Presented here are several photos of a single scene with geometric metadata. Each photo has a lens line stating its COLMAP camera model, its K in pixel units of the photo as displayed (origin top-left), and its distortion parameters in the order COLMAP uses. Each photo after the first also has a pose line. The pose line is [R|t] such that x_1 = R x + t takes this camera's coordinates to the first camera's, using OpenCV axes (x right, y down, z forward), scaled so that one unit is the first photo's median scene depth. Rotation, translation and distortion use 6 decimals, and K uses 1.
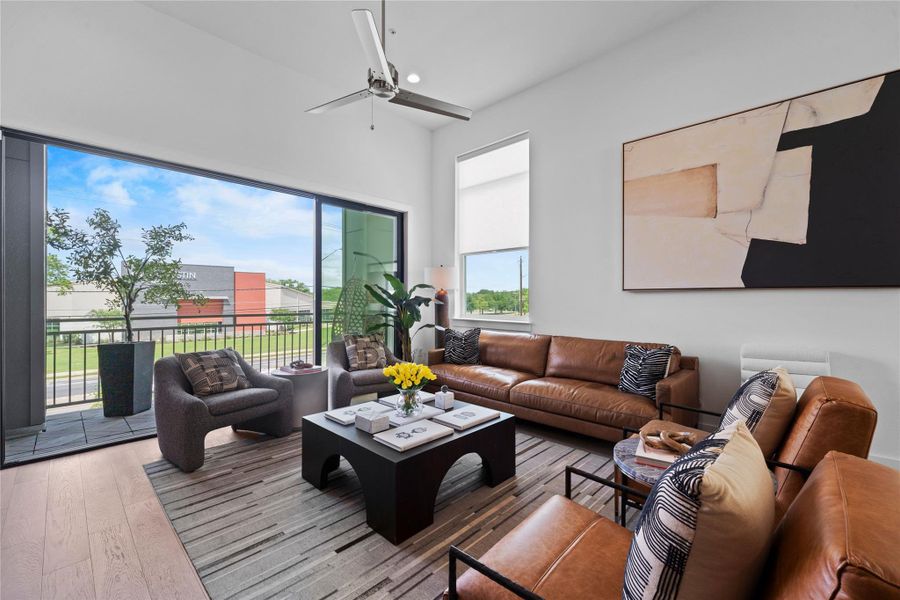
lens RADIAL K [[374.2, 0, 452.1], [0, 374.2, 299.7], [0, 0, 1]] dist [0.003433, -0.002604]
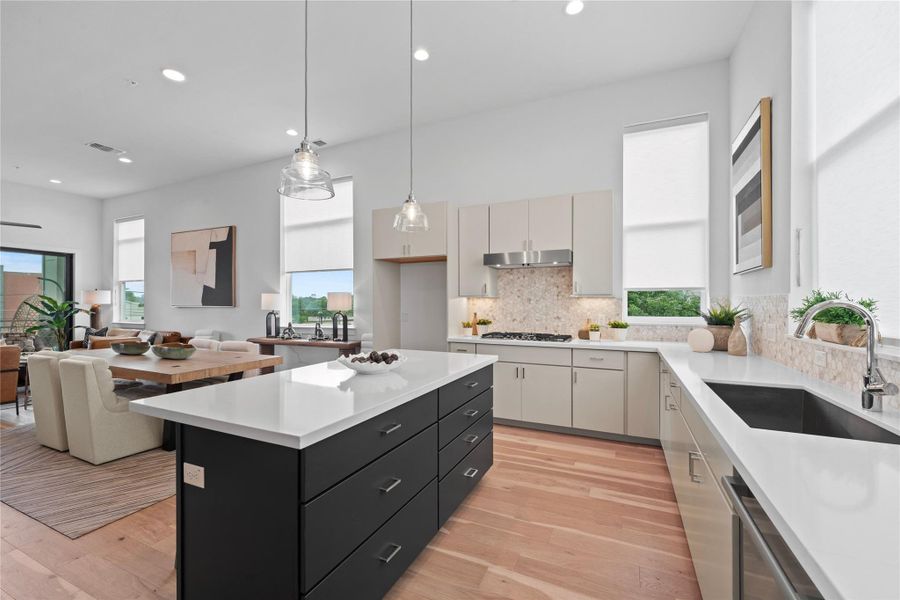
lens RADIAL K [[374.2, 0, 447.0], [0, 374.2, 301.4], [0, 0, 1]] dist [0.003433, -0.002604]
pose [[0.946100, 0.001123, 0.323873, 1.292703], [0.002205, 0.999948, -0.009909, -0.029338], [-0.323868, 0.010089, 0.946049, -1.482092]]
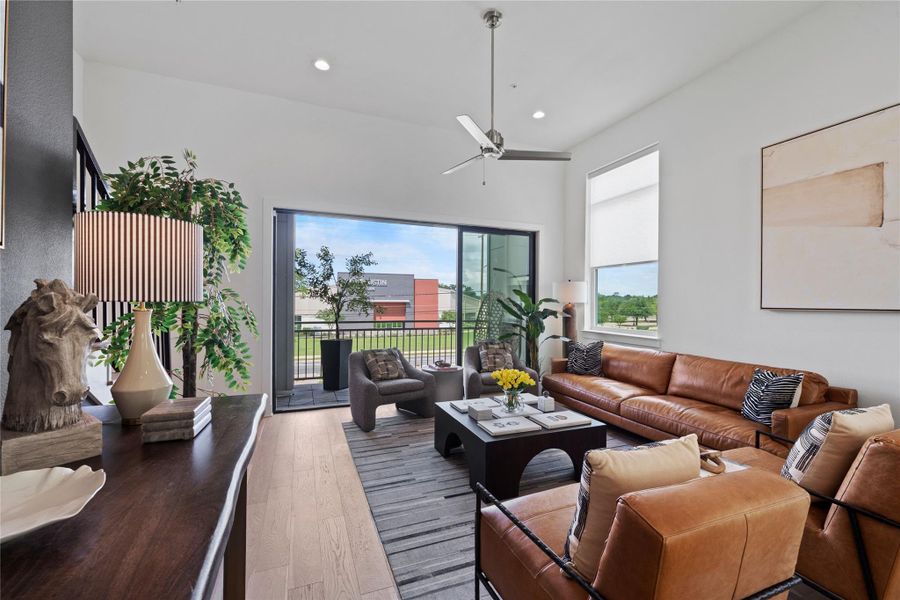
lens RADIAL K [[374.2, 0, 452.1], [0, 374.2, 303.2], [0, 0, 1]] dist [0.003433, -0.002604]
pose [[0.910130, 0.007341, -0.414258, 0.160702], [-0.007456, 0.999971, 0.001341, -0.036622], [0.414256, 0.001868, 0.910158, -0.152410]]
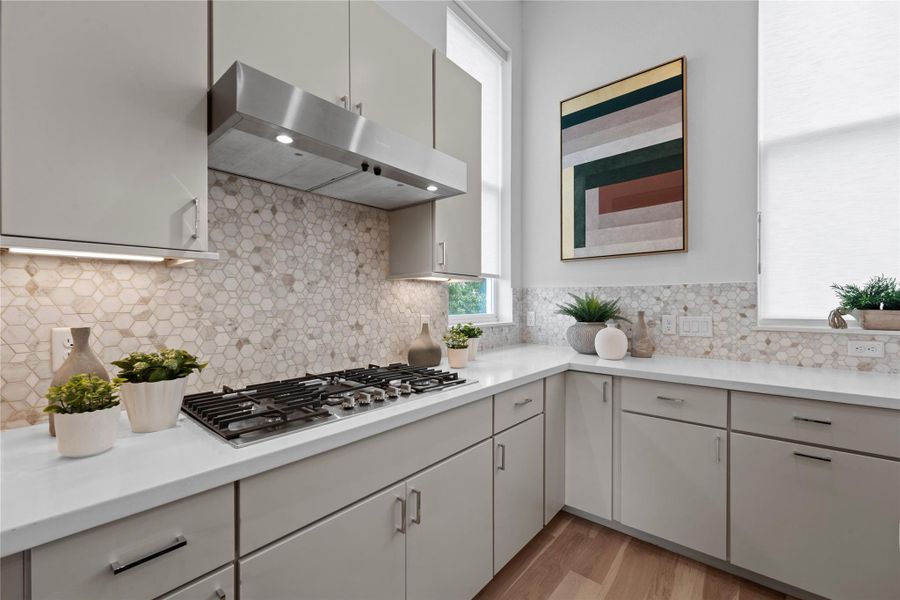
lens RADIAL K [[374.2, 0, 451.3], [0, 374.2, 301.1], [0, 0, 1]] dist [0.003433, -0.002604]
pose [[-0.069757, 0.002144, 0.997562, 1.522196], [0.006862, 0.999975, -0.001669, -0.019299], [-0.997540, 0.006729, -0.069770, -0.490121]]
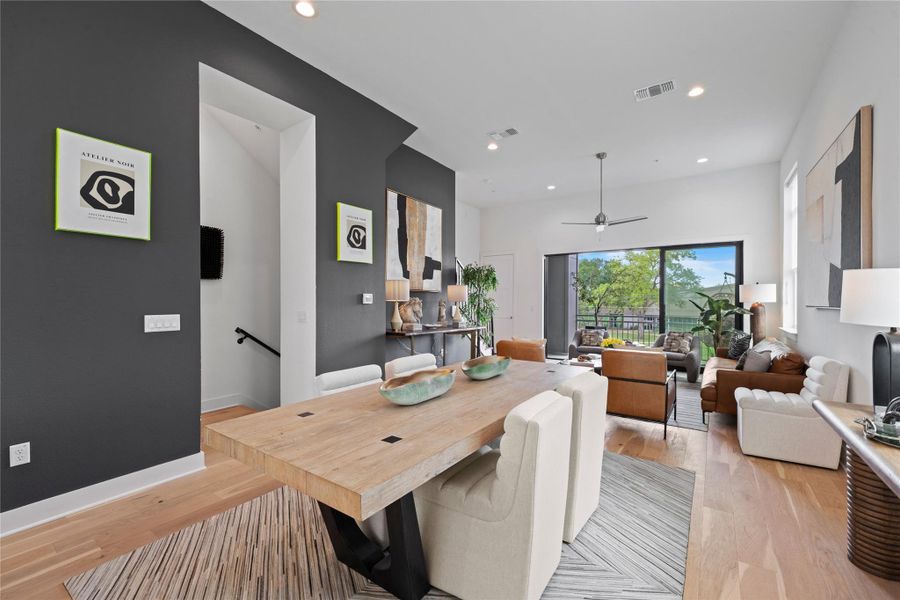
lens RADIAL K [[374.2, 0, 452.8], [0, 374.2, 298.6], [0, 0, 1]] dist [0.003433, -0.002604]
pose [[0.156367, -0.006263, -0.987679, 1.512965], [-0.005186, 0.999961, -0.007162, -0.038814], [0.987685, 0.006242, 0.156329, -0.249380]]
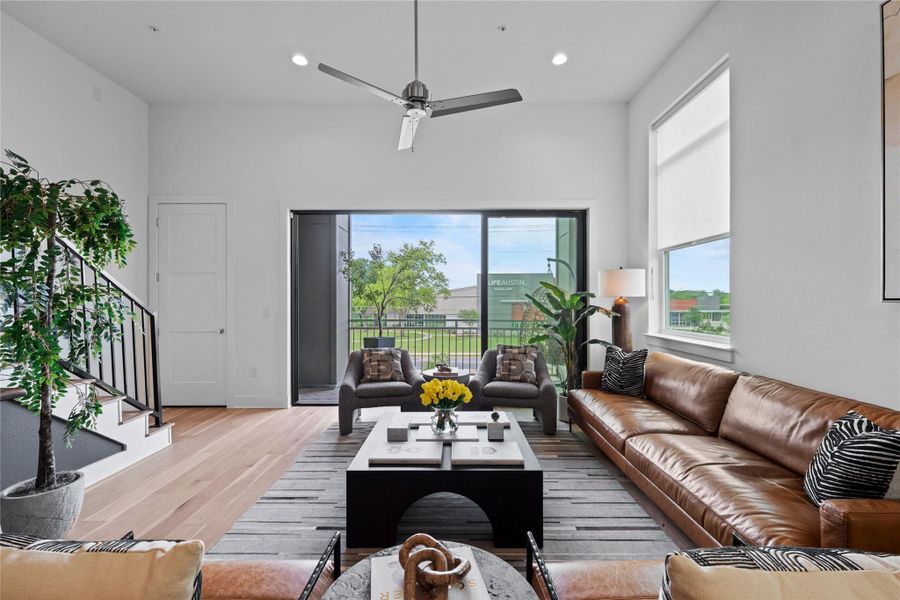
lens RADIAL K [[374.2, 0, 451.7], [0, 374.2, 303.0], [0, 0, 1]] dist [0.003433, -0.002604]
pose [[0.689071, 0.001414, -0.724693, 0.453149], [-0.000002, 0.999998, 0.001949, -0.024507], [0.724694, -0.001342, 0.689070, 0.261747]]
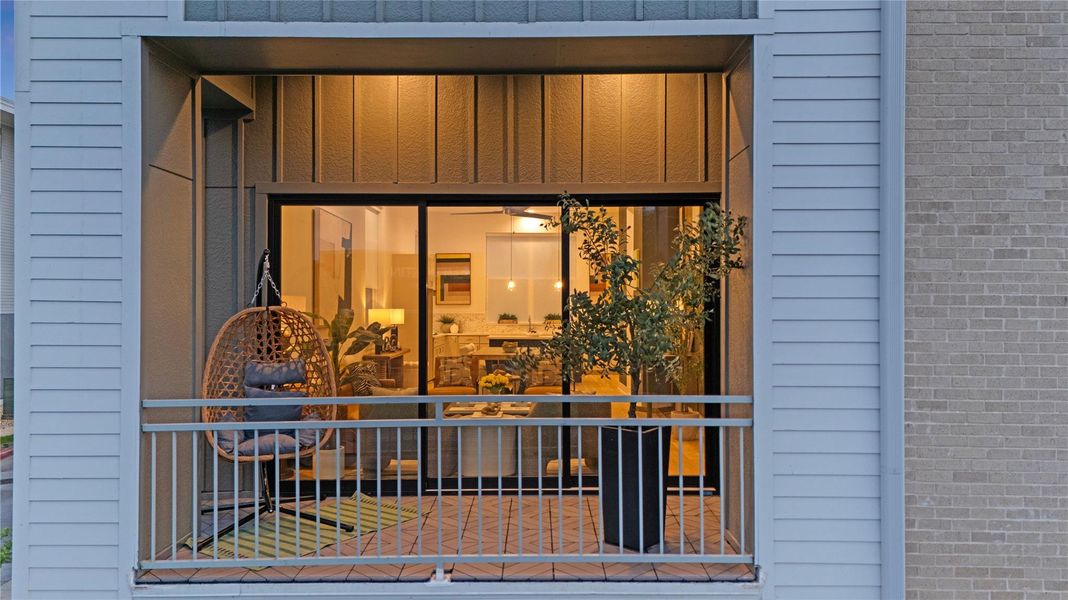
lens RADIAL K [[755.0, 0, 534.7], [0, 755.0, 303.8], [0, 0, 1]] dist [0.003928, -0.000009]
pose [[-0.689628, 0.005606, 0.724142, -1.890701], [0.002267, 0.999982, -0.005583, -0.084883], [-0.724161, -0.002209, -0.689628, 2.296022]]
